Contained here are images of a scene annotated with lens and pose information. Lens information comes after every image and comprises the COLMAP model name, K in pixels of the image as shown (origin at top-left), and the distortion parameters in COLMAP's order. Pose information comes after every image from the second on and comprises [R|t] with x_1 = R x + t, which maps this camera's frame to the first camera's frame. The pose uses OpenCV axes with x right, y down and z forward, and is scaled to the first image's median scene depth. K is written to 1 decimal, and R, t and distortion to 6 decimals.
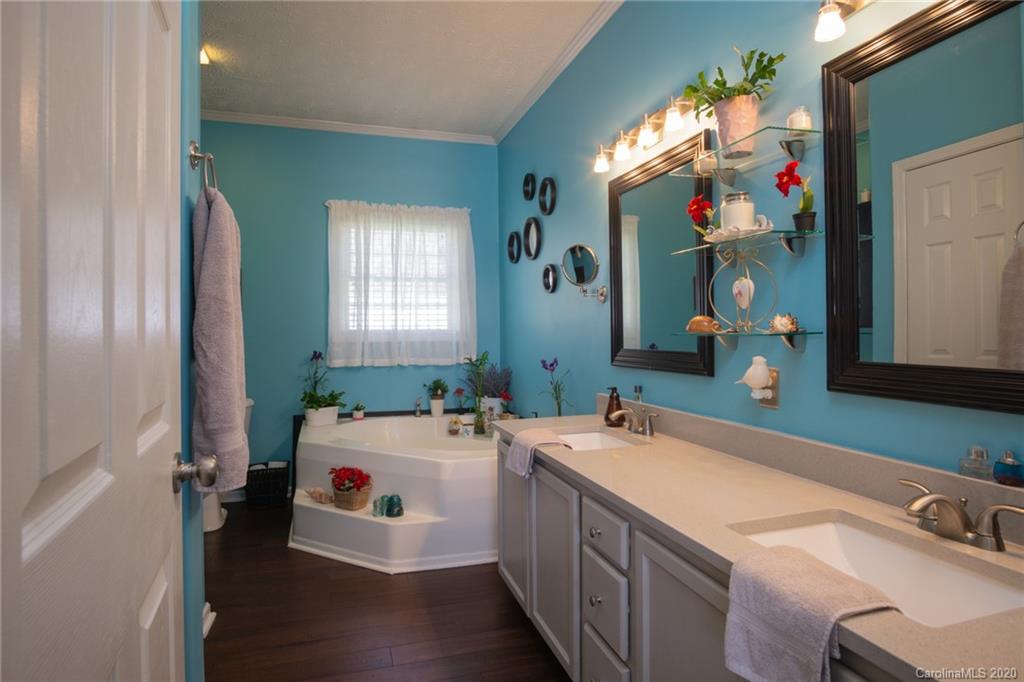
lens RADIAL K [[543.2, 0, 495.0], [0, 543.2, 324.9], [0, 0, 1]] dist [-0.011335, 0.002868]
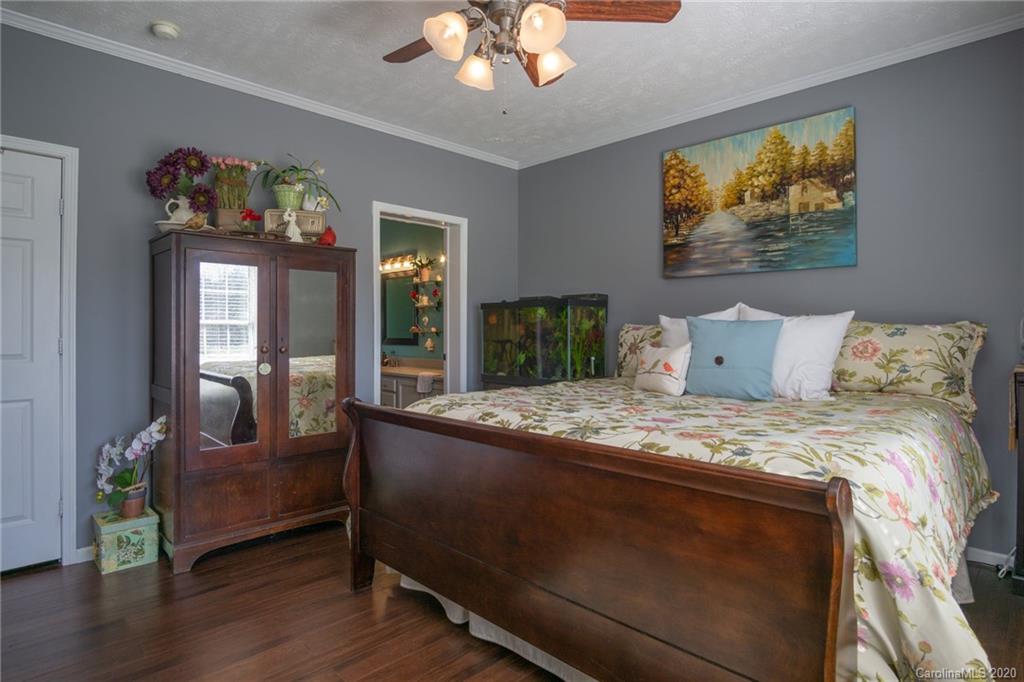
lens RADIAL K [[577.6, 0, 505.0], [0, 577.6, 320.9], [0, 0, 1]] dist [0.002158, 0.000452]
pose [[0.868532, 0.014052, 0.495434, -0.934791], [-0.011205, 0.999899, -0.008718, -0.030208], [-0.495506, 0.002020, 0.868602, -2.464520]]
